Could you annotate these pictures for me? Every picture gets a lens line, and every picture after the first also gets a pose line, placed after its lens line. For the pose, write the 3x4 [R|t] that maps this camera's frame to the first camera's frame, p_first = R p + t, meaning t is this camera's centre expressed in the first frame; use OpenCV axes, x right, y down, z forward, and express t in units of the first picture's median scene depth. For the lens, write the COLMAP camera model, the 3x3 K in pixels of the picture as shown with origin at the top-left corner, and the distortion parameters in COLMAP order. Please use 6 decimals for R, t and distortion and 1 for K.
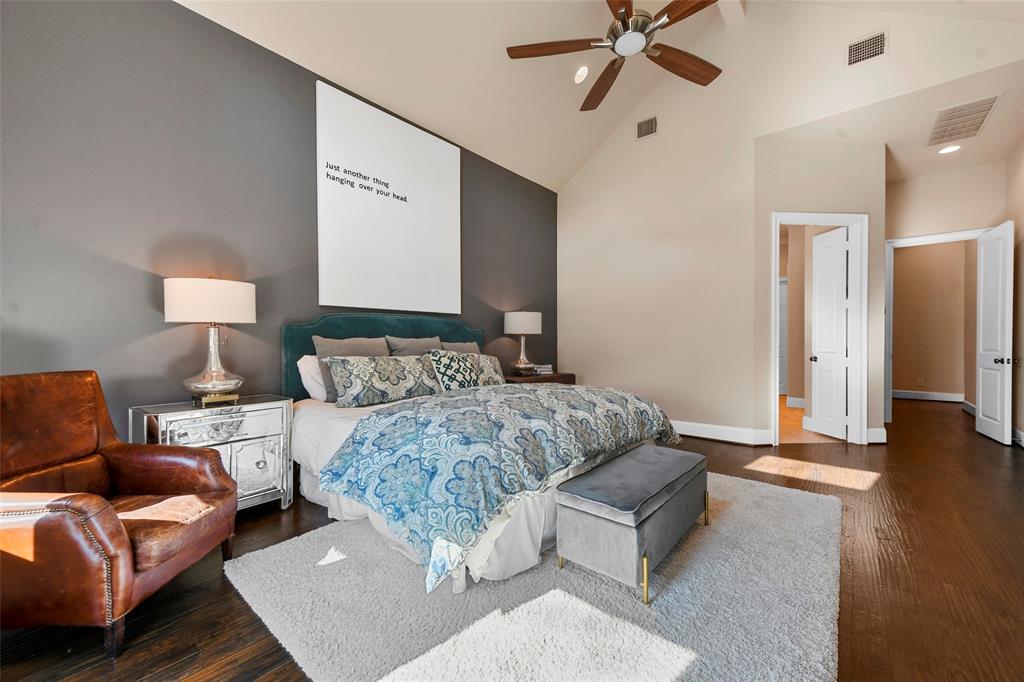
lens RADIAL K [[396.7, 0, 514.5], [0, 396.7, 342.4], [0, 0, 1]] dist [0.002315, 0.000191]
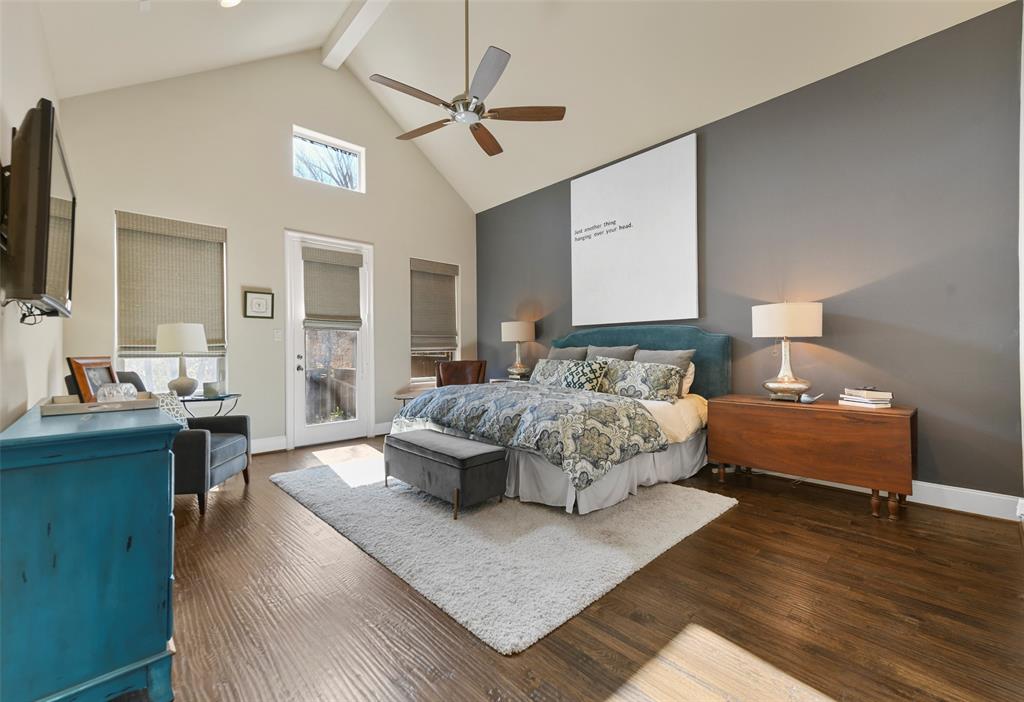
lens RADIAL K [[431.6, 0, 510.8], [0, 431.6, 348.7], [0, 0, 1]] dist [0.000037, 0.000006]
pose [[-0.126936, -0.002112, -0.991909, 1.143790], [0.001167, 0.999997, -0.002278, -0.003349], [0.991910, -0.001447, -0.126933, 0.933215]]
